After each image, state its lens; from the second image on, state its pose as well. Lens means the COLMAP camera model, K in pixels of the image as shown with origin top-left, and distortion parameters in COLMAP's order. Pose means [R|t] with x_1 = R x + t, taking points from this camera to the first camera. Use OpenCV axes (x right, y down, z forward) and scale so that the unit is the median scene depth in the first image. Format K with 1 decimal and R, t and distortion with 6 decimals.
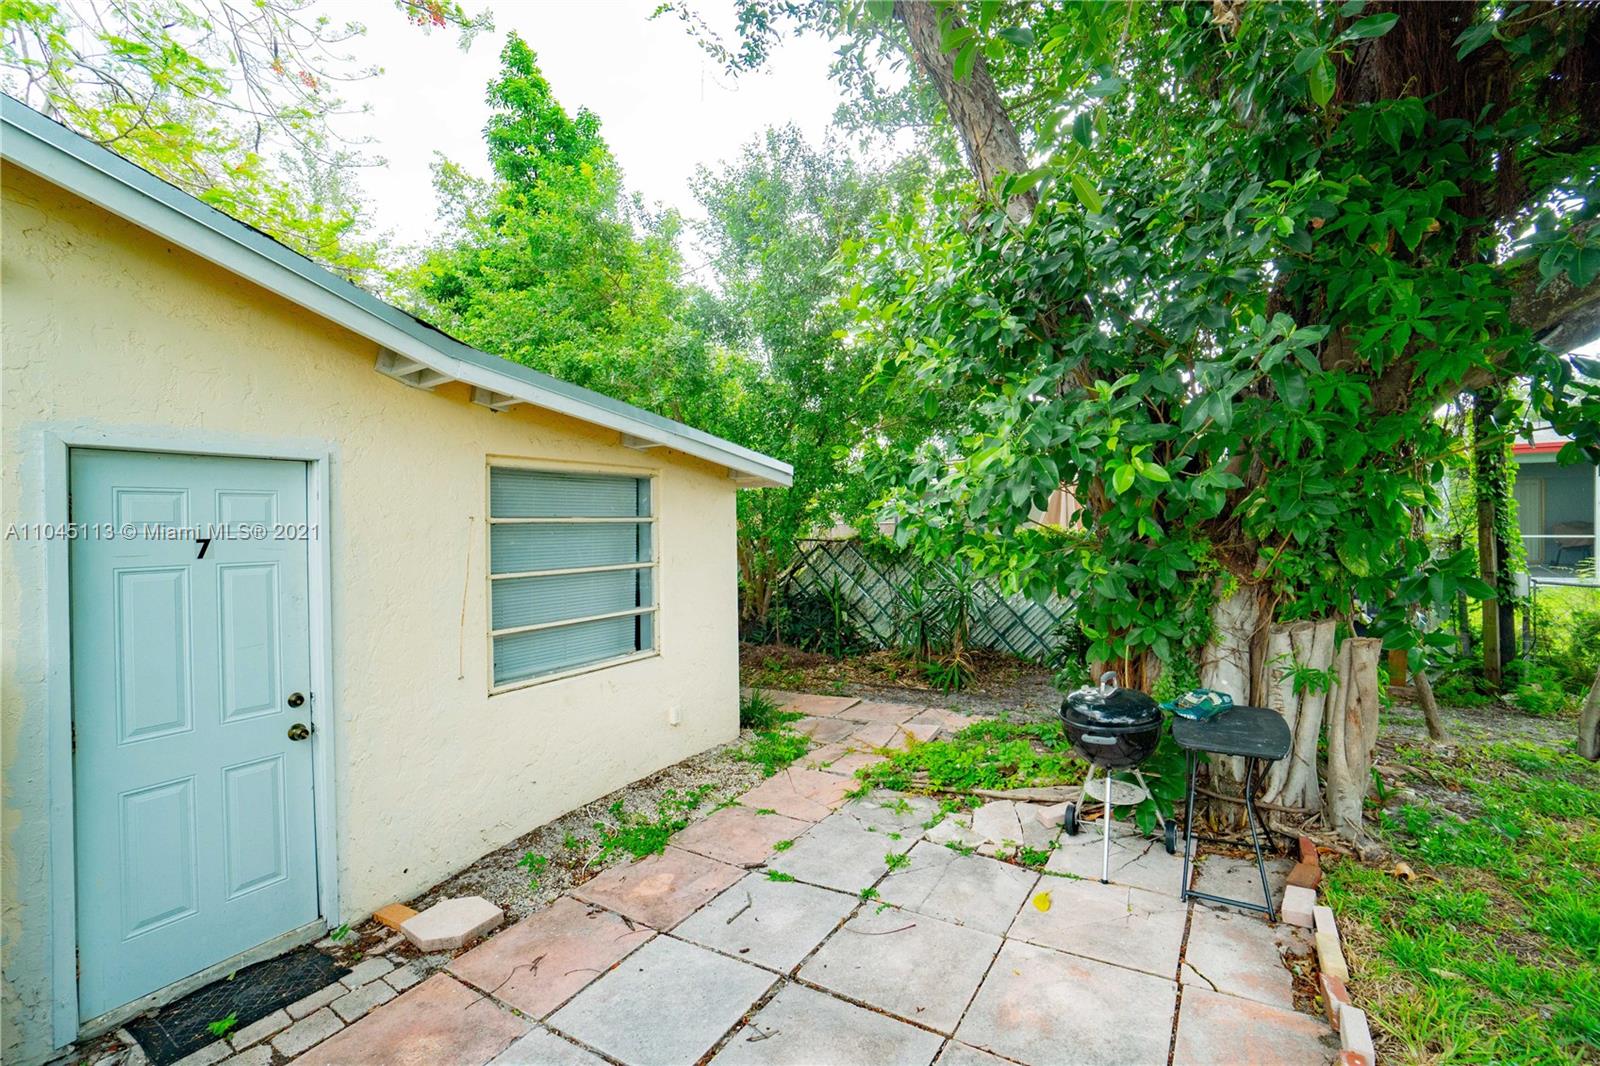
lens RADIAL K [[699.2, 0, 795.4], [0, 699.2, 529.6], [0, 0, 1]] dist [-0.067587, 0.022435]
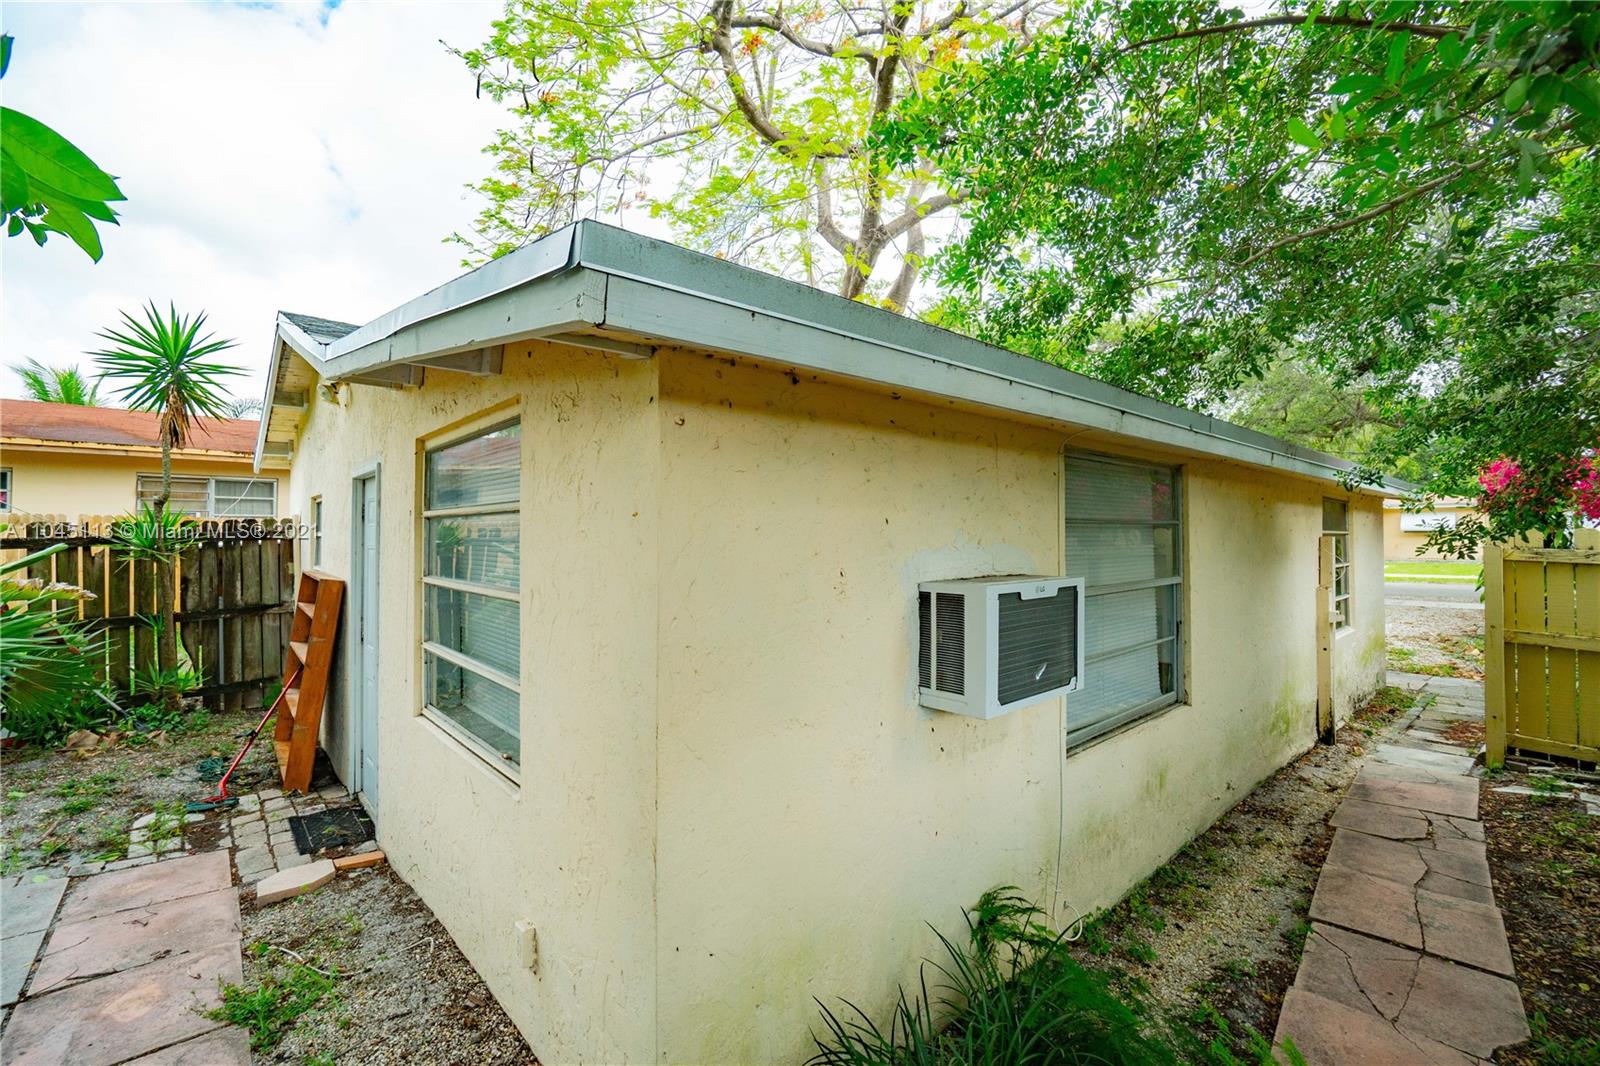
lens RADIAL K [[699.2, 0, 795.4], [0, 699.2, 529.6], [0, 0, 1]] dist [-0.067587, 0.022435]
pose [[-0.277982, 0.005981, -0.960568, 0.269391], [-0.003357, 0.999968, 0.007198, -0.000516], [0.960581, 0.005226, -0.277953, 1.804164]]
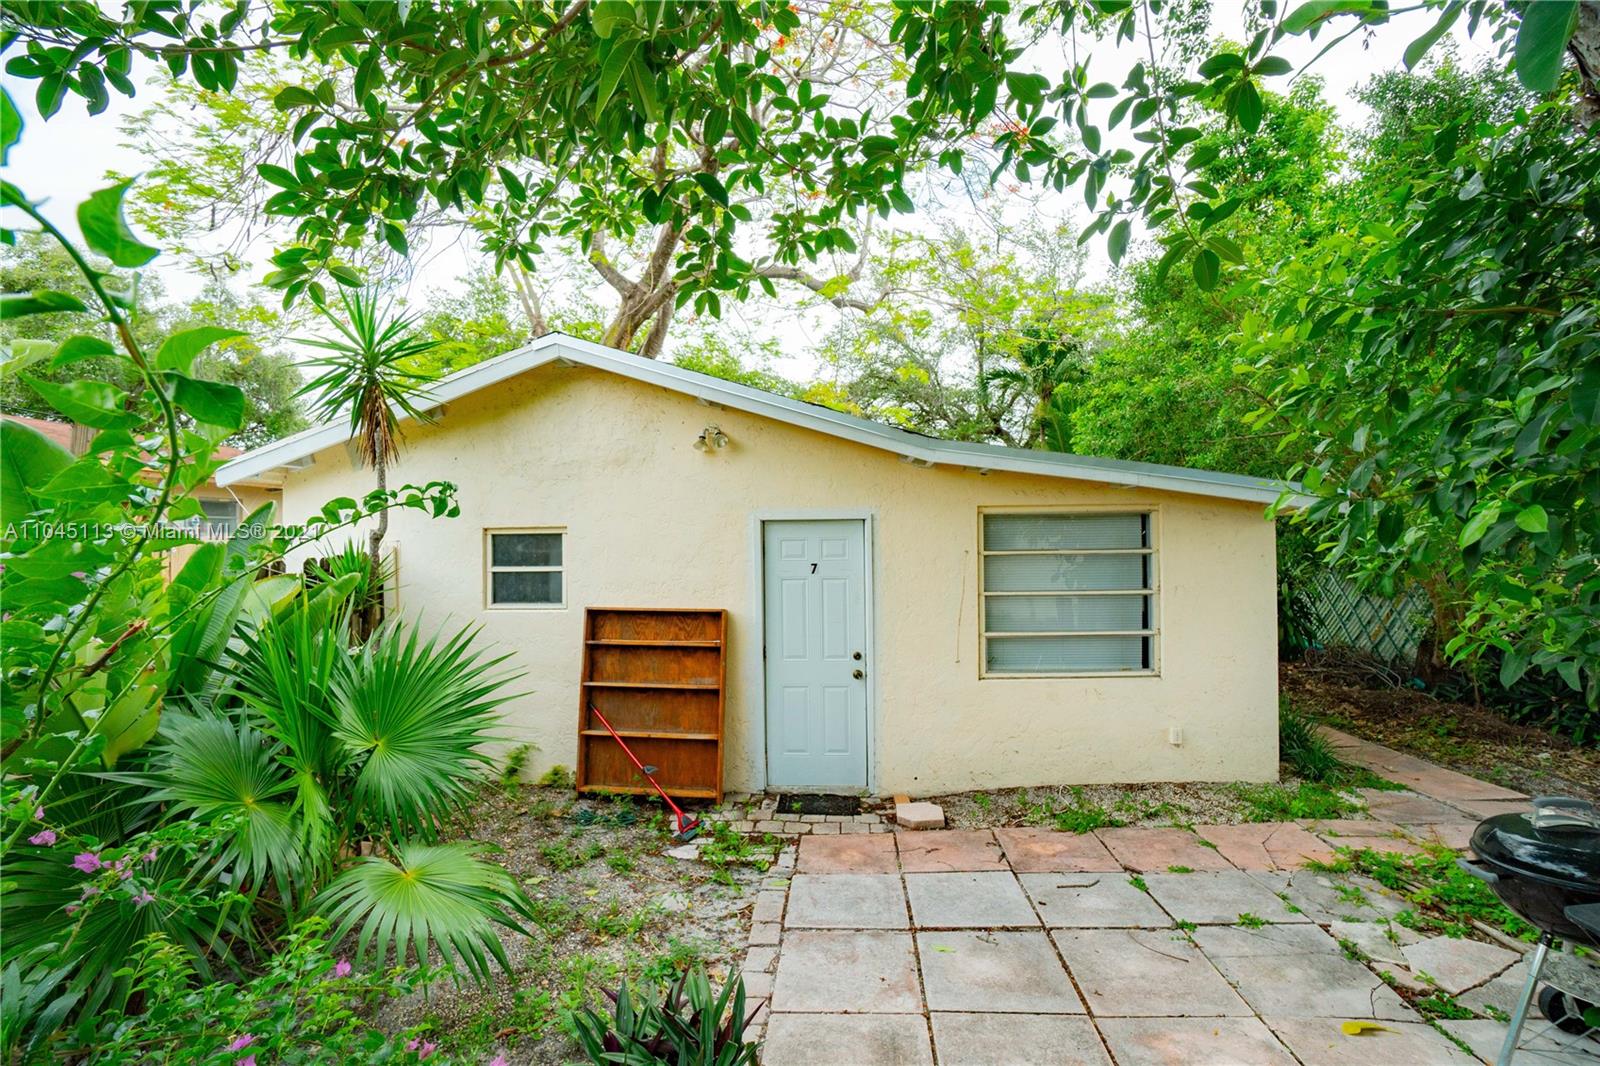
lens RADIAL K [[699.2, 0, 795.4], [0, 699.2, 529.6], [0, 0, 1]] dist [-0.067587, 0.022435]
pose [[0.480709, -0.001807, -0.876878, 0.648403], [-0.003588, 0.999985, -0.004028, -0.057591], [0.876873, 0.005083, 0.480696, -0.012929]]
